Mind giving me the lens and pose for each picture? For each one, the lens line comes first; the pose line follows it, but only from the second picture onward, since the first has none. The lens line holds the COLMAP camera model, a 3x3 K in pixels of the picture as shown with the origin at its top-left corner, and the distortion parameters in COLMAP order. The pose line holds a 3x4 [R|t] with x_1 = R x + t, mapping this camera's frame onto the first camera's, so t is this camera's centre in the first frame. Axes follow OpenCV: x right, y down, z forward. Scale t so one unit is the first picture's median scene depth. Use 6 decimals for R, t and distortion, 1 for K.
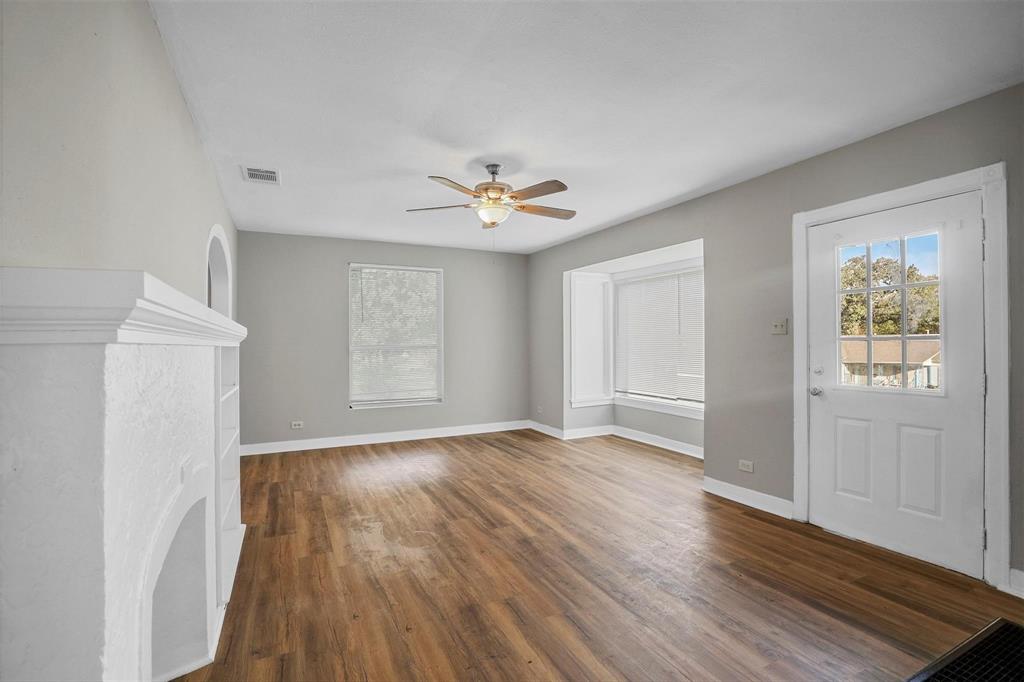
lens RADIAL K [[469.1, 0, 515.2], [0, 469.1, 343.6], [0, 0, 1]] dist [-0.026899, 0.001089]
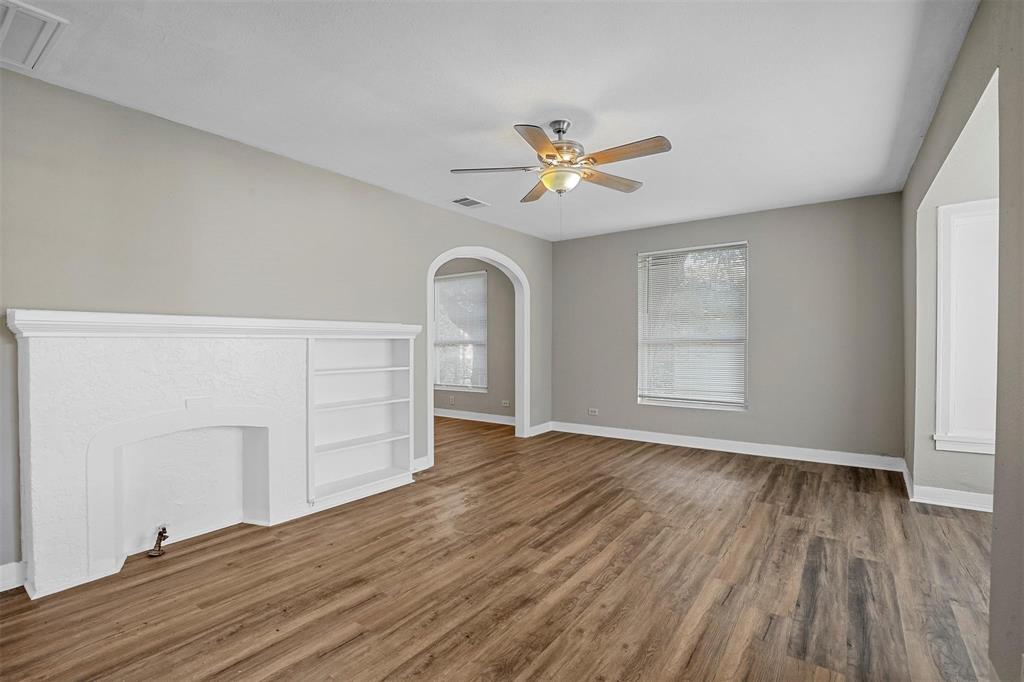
lens RADIAL K [[469.1, 0, 515.2], [0, 469.1, 343.6], [0, 0, 1]] dist [-0.026899, 0.001089]
pose [[0.467751, 0.009277, -0.883811, 0.682551], [0.000612, 0.999941, 0.010820, 0.006341], [0.883860, -0.005602, 0.467718, 0.551803]]
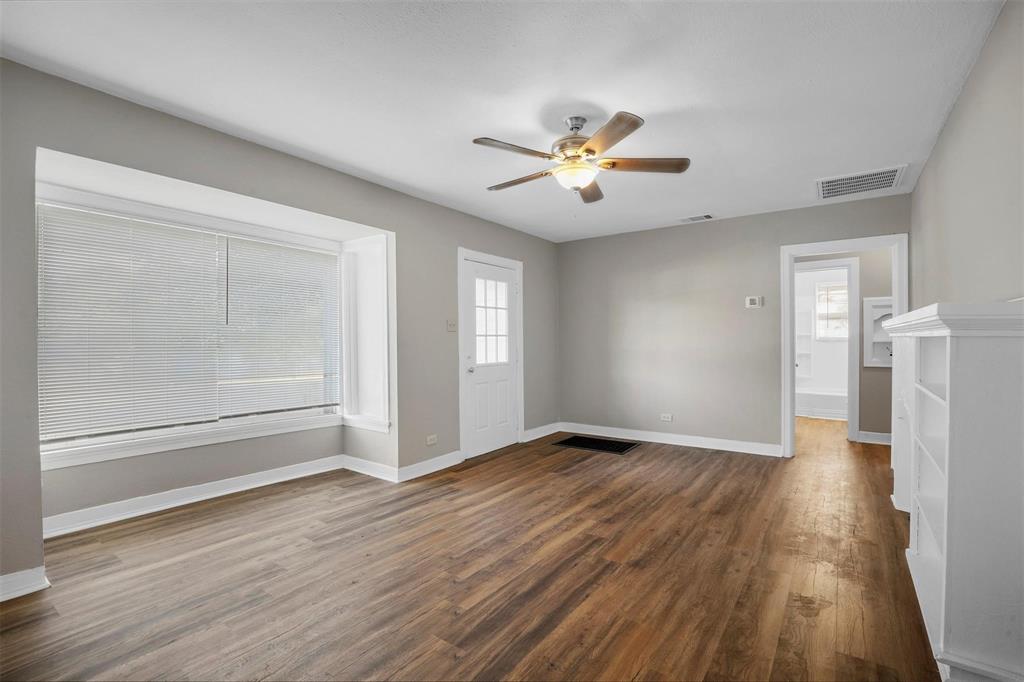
lens RADIAL K [[469.1, 0, 515.2], [0, 469.1, 343.6], [0, 0, 1]] dist [-0.026899, 0.001089]
pose [[-0.475232, -0.002244, 0.879858, -0.740206], [0.003992, 0.999981, 0.004707, 0.010580], [-0.879852, 0.005749, -0.475214, 1.533670]]
